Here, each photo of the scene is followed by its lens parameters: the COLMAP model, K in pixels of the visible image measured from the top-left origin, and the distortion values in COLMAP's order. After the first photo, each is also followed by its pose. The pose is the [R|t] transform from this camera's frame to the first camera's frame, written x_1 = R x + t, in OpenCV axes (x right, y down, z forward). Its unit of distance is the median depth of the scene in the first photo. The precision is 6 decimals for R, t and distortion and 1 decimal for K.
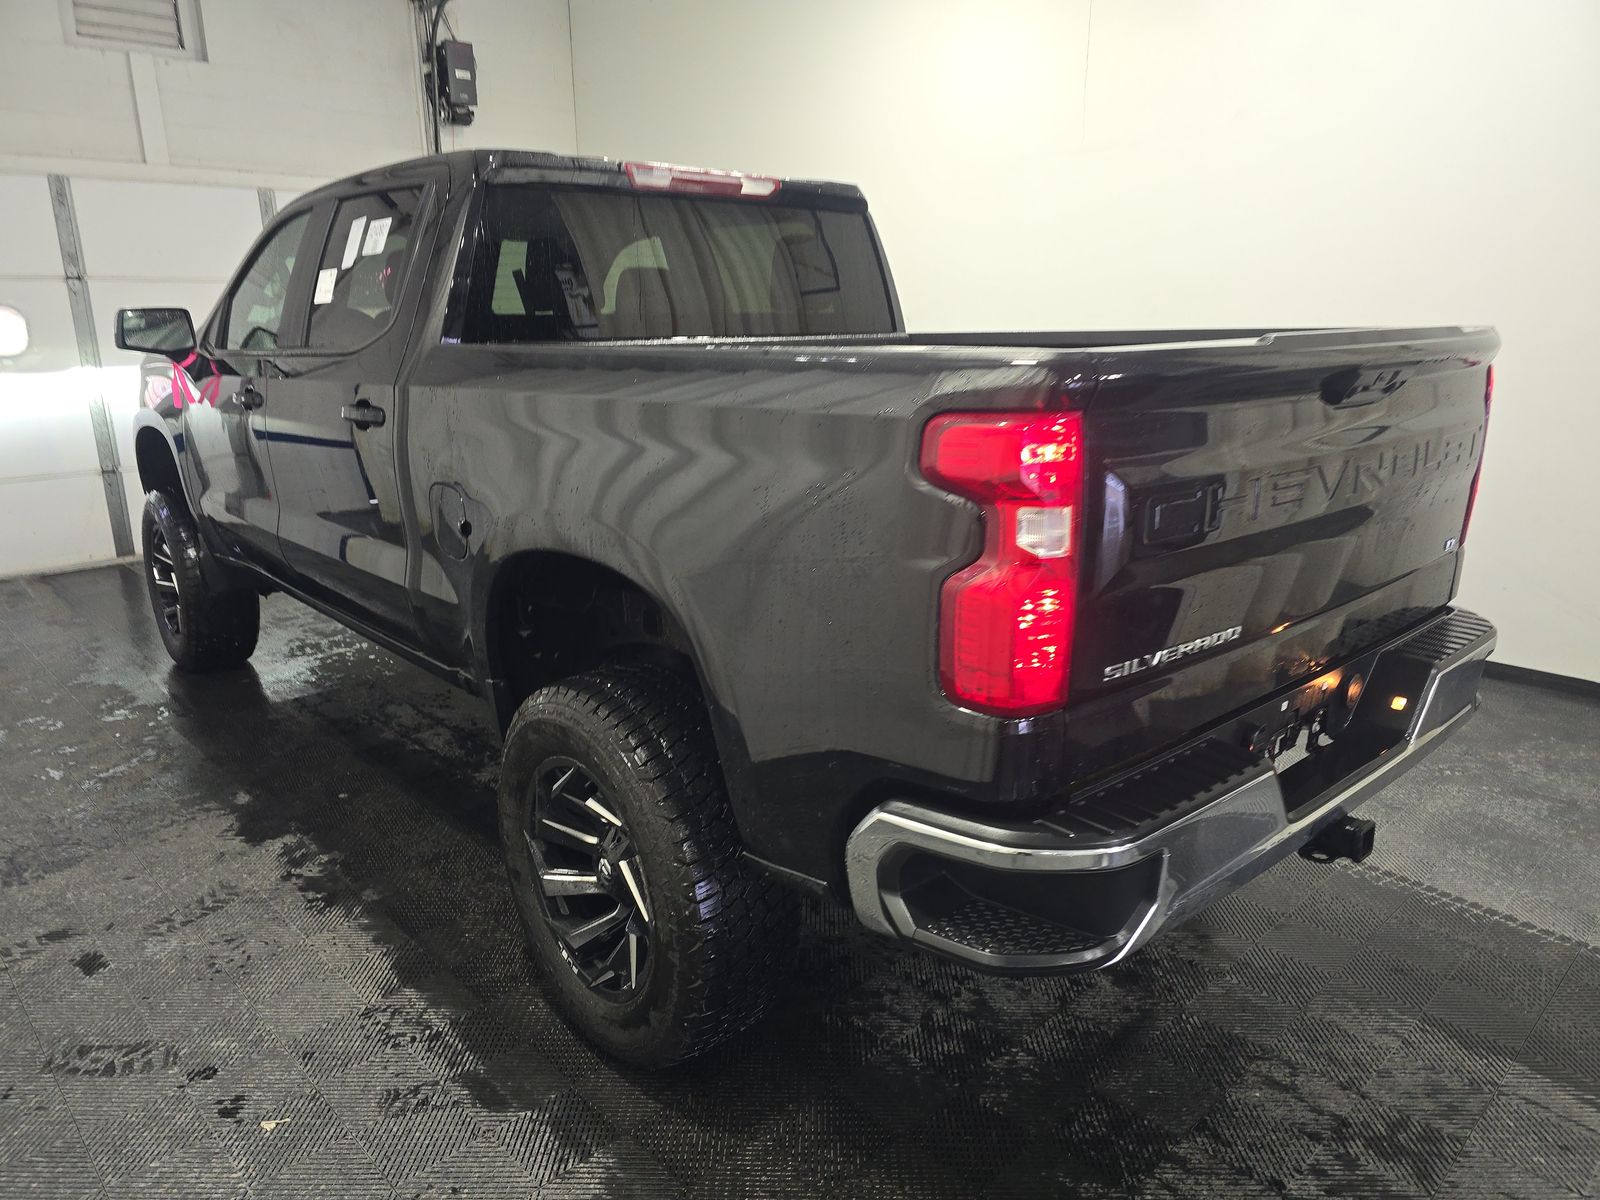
lens RADIAL K [[1060.8, 0, 802.0], [0, 1060.8, 591.6], [0, 0, 1]] dist [-0.004843, -0.004498]
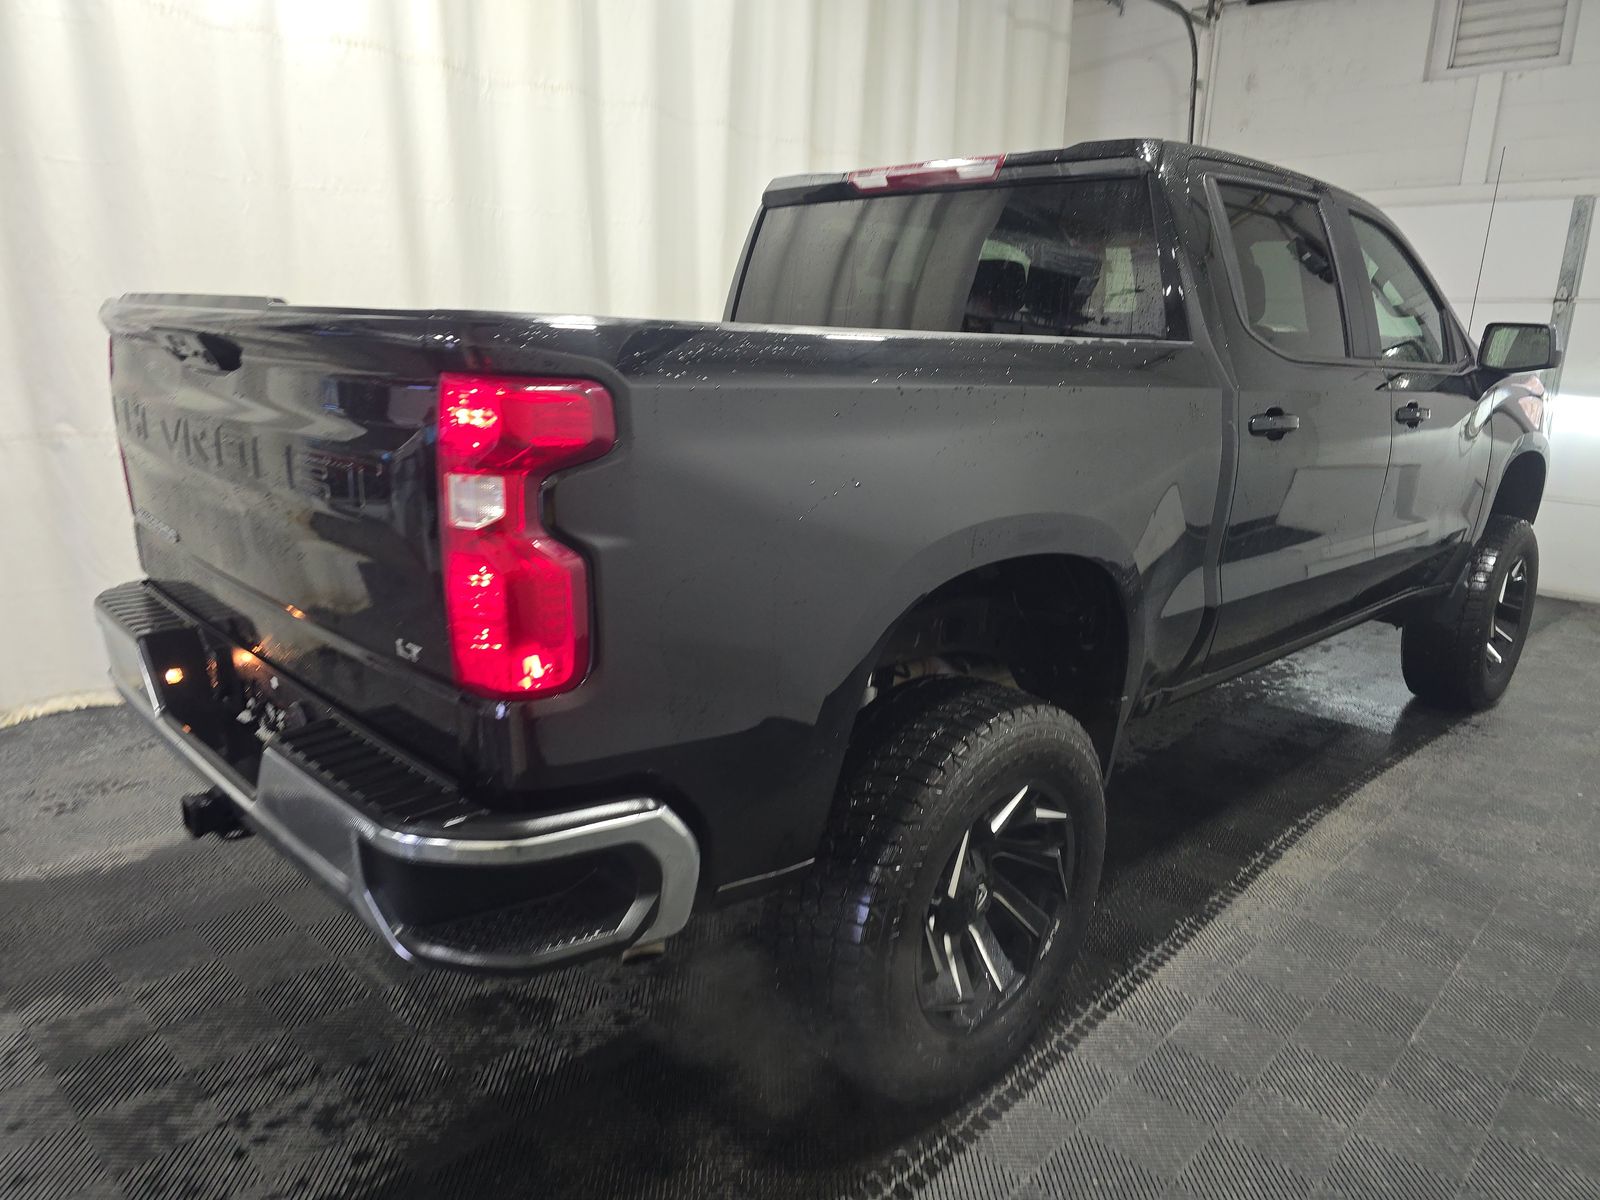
lens RADIAL K [[1060.8, 0, 802.0], [0, 1060.8, 591.6], [0, 0, 1]] dist [-0.004843, -0.004498]
pose [[0.073833, 0.243737, -0.967027, 0.890279], [-0.276081, 0.936771, 0.215032, -0.198255], [0.958294, 0.251101, 0.136456, 0.819201]]
